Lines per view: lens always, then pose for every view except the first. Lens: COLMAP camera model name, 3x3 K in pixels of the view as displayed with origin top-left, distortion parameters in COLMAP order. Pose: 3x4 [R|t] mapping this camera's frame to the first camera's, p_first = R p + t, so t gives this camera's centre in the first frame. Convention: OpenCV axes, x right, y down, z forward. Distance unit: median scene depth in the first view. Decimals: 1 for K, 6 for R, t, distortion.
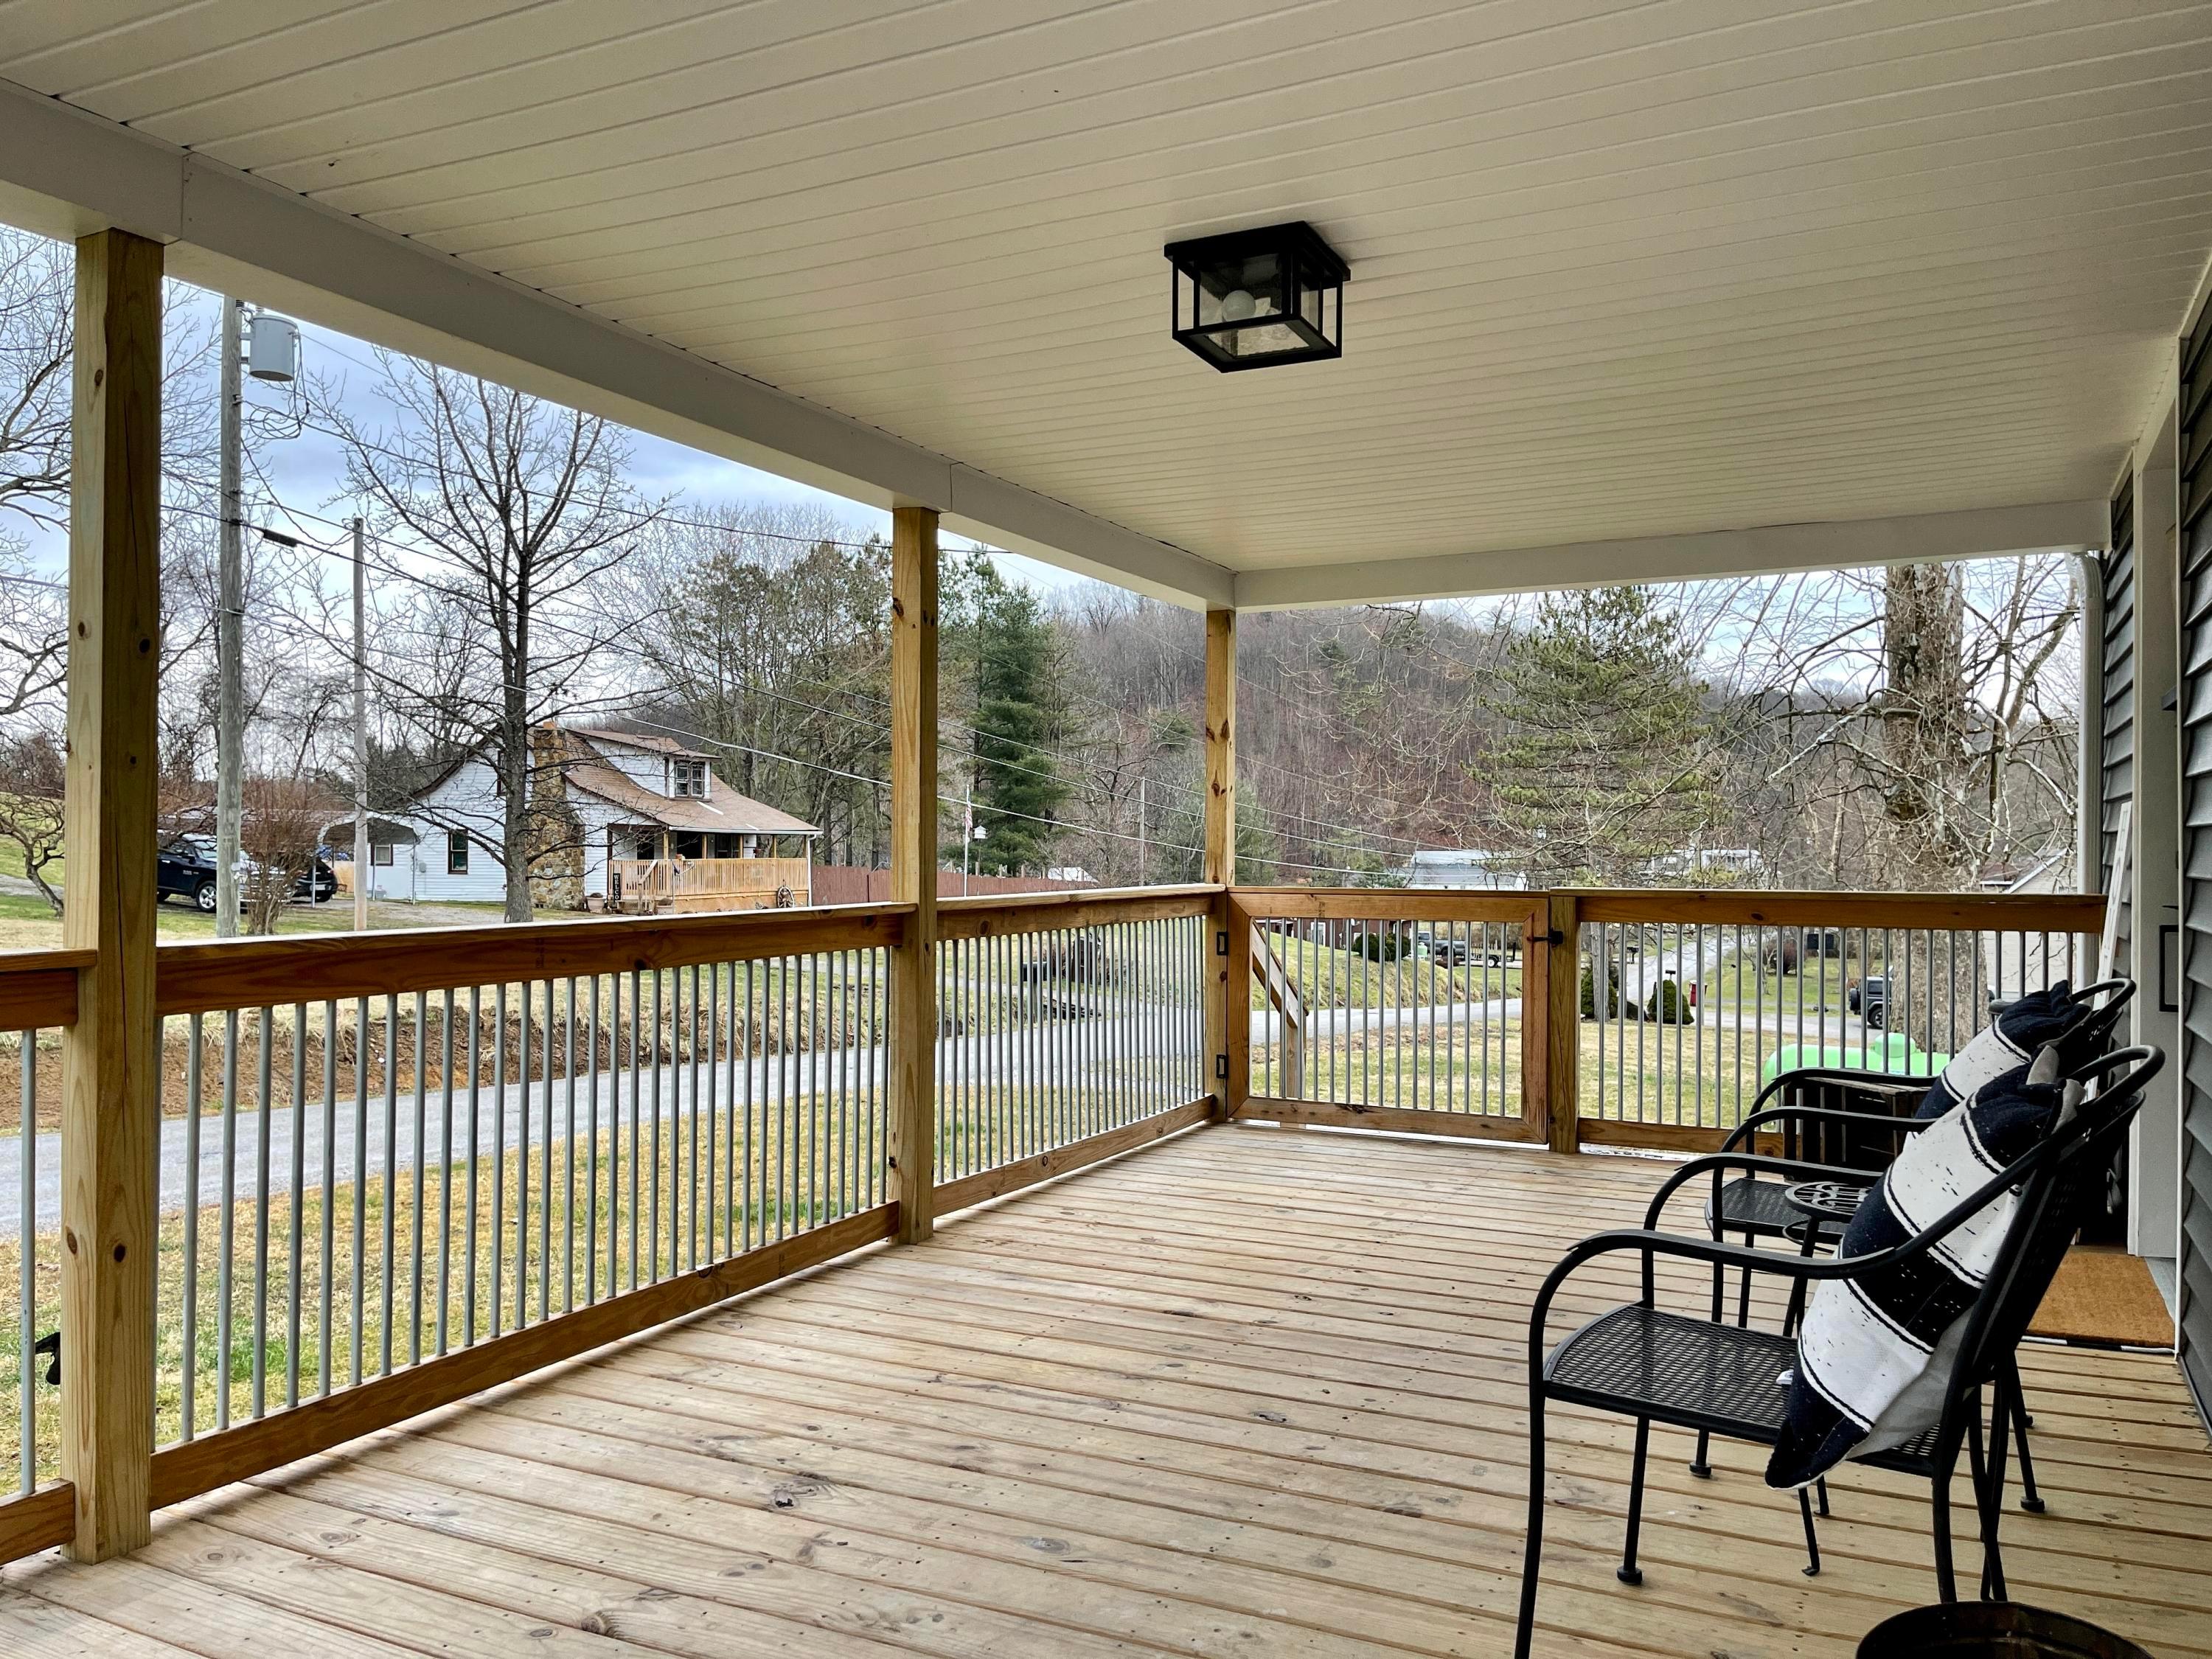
lens RADIAL K [[1669.4, 0, 1110.3], [0, 1669.4, 825.6], [0, 0, 1]] dist [0.036237, -0.034171]
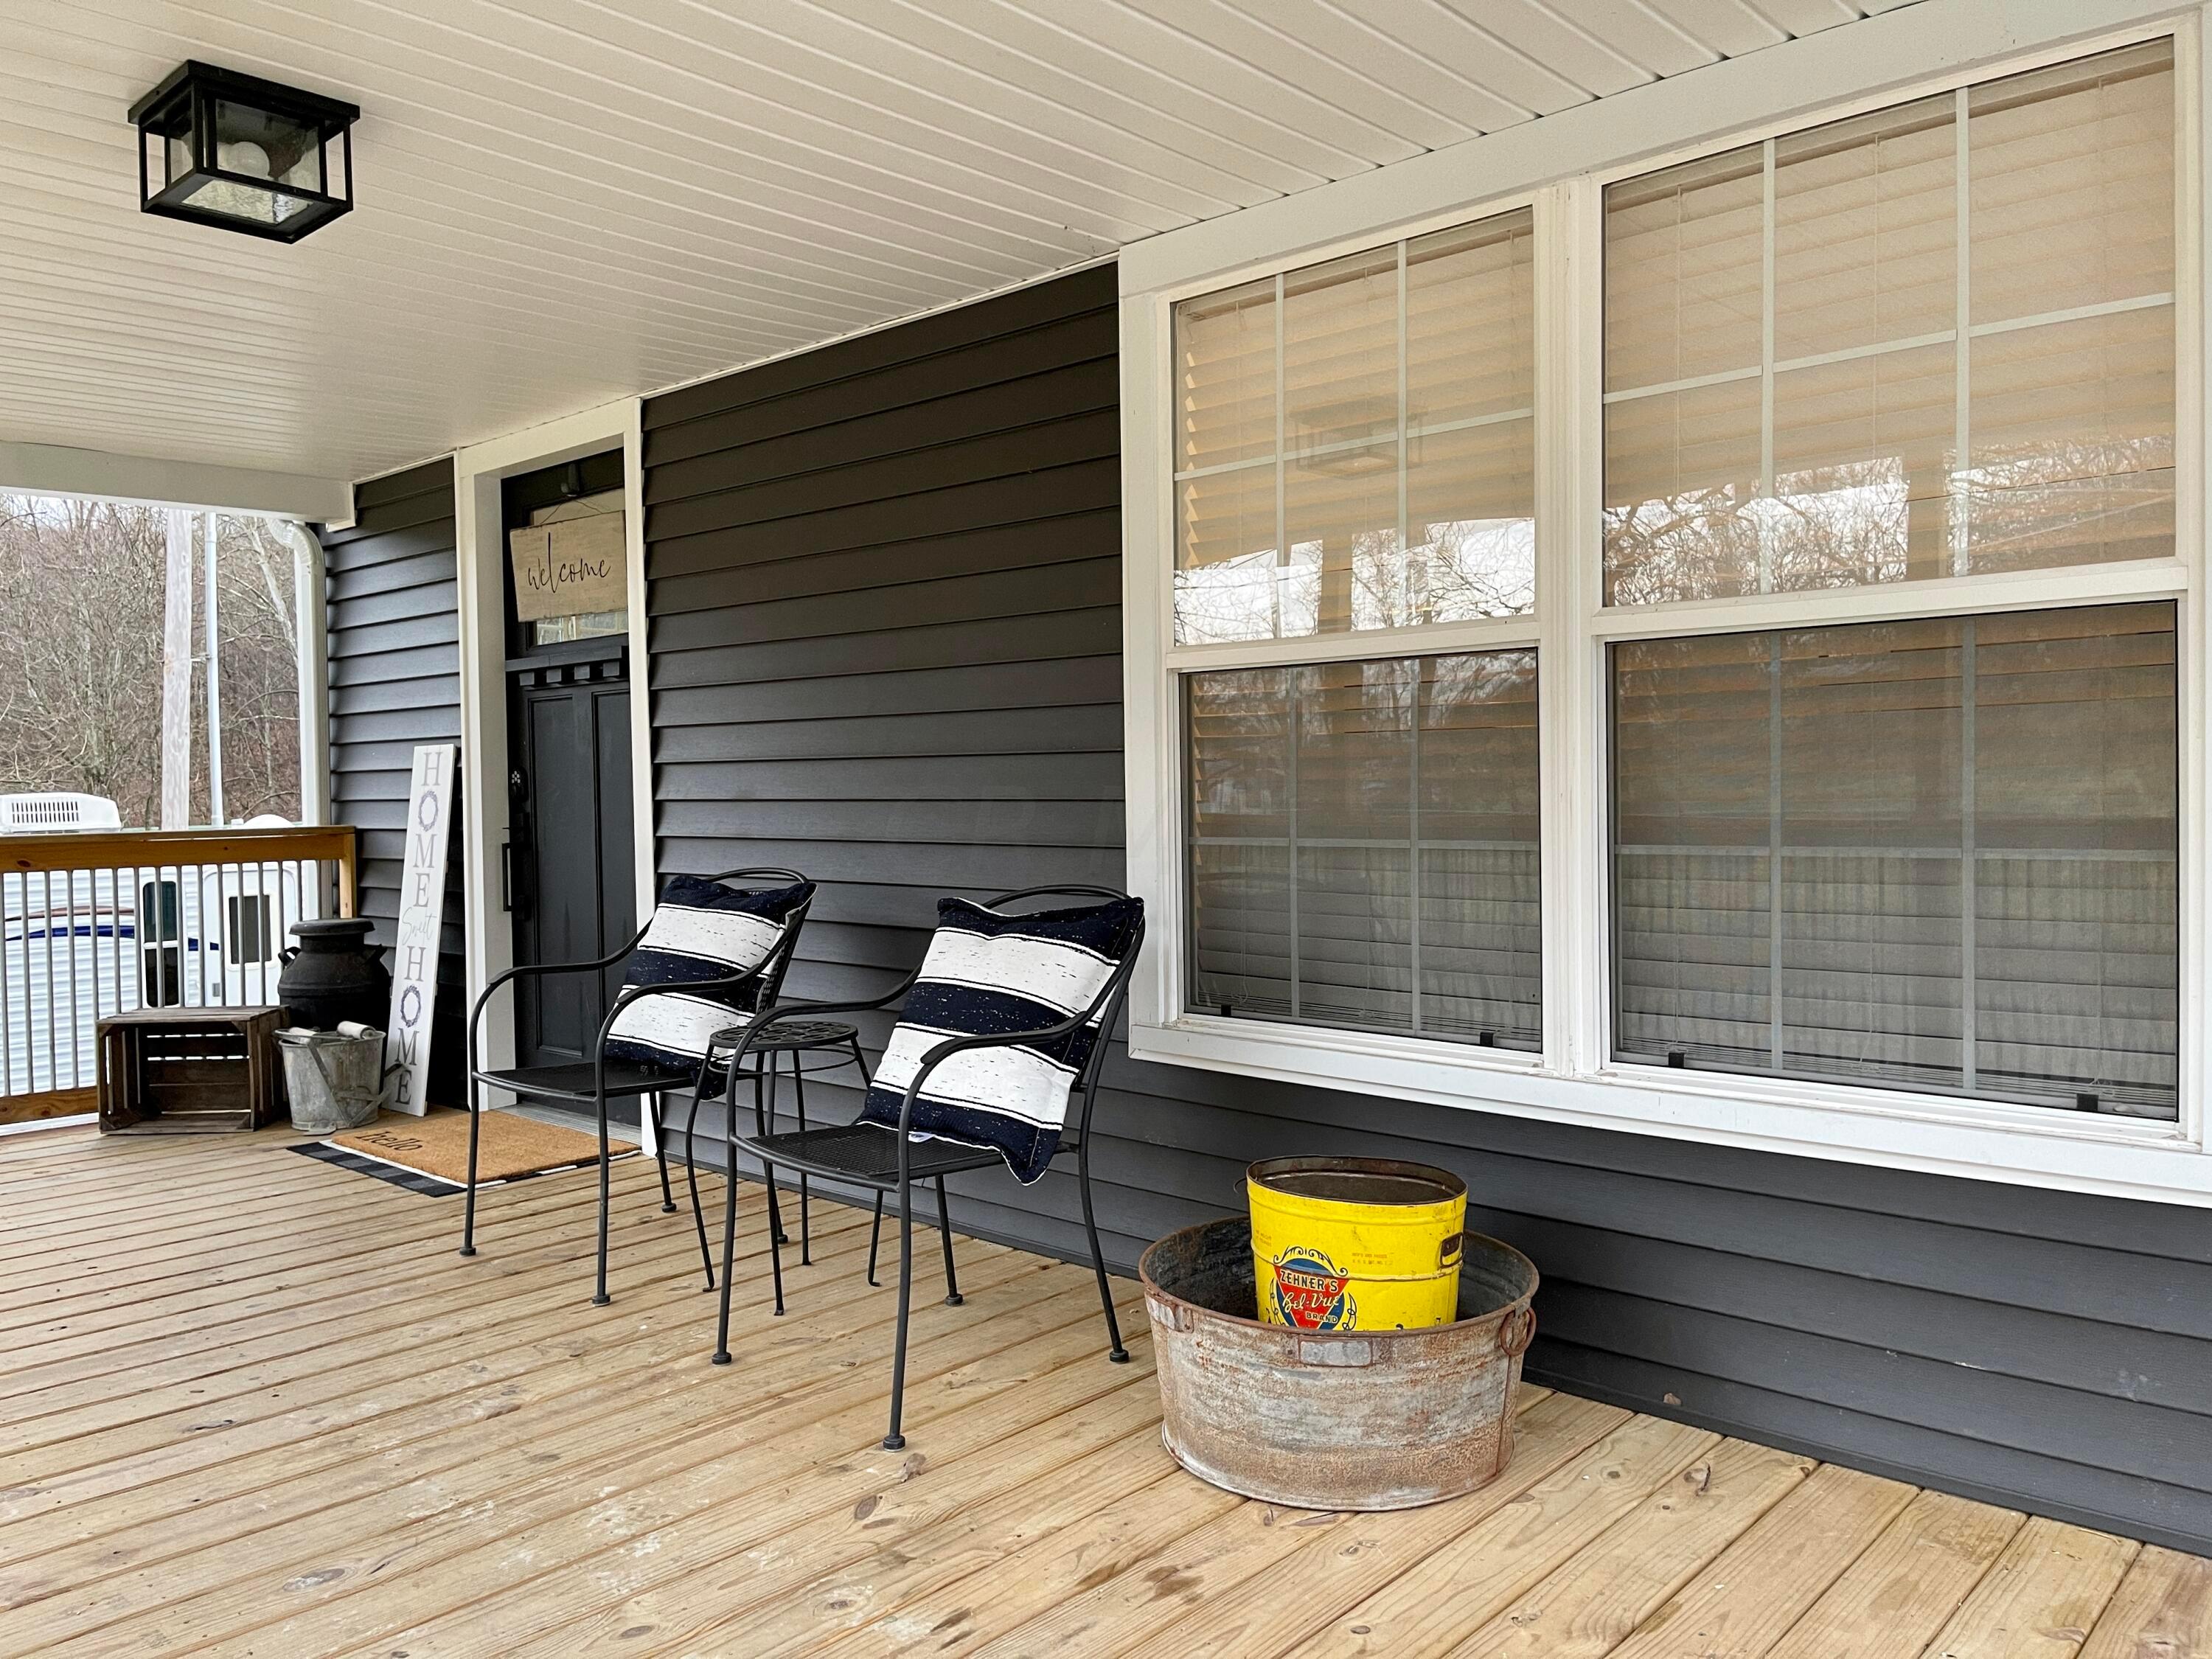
lens RADIAL K [[1669.4, 0, 1109.7], [0, 1669.4, 828.3], [0, 0, 1]] dist [0.036237, -0.034171]
pose [[0.286246, -0.035016, 0.957516, -0.646351], [0.004665, 0.999371, 0.035152, 0.010368], [-0.958145, -0.005596, 0.286229, 0.312907]]
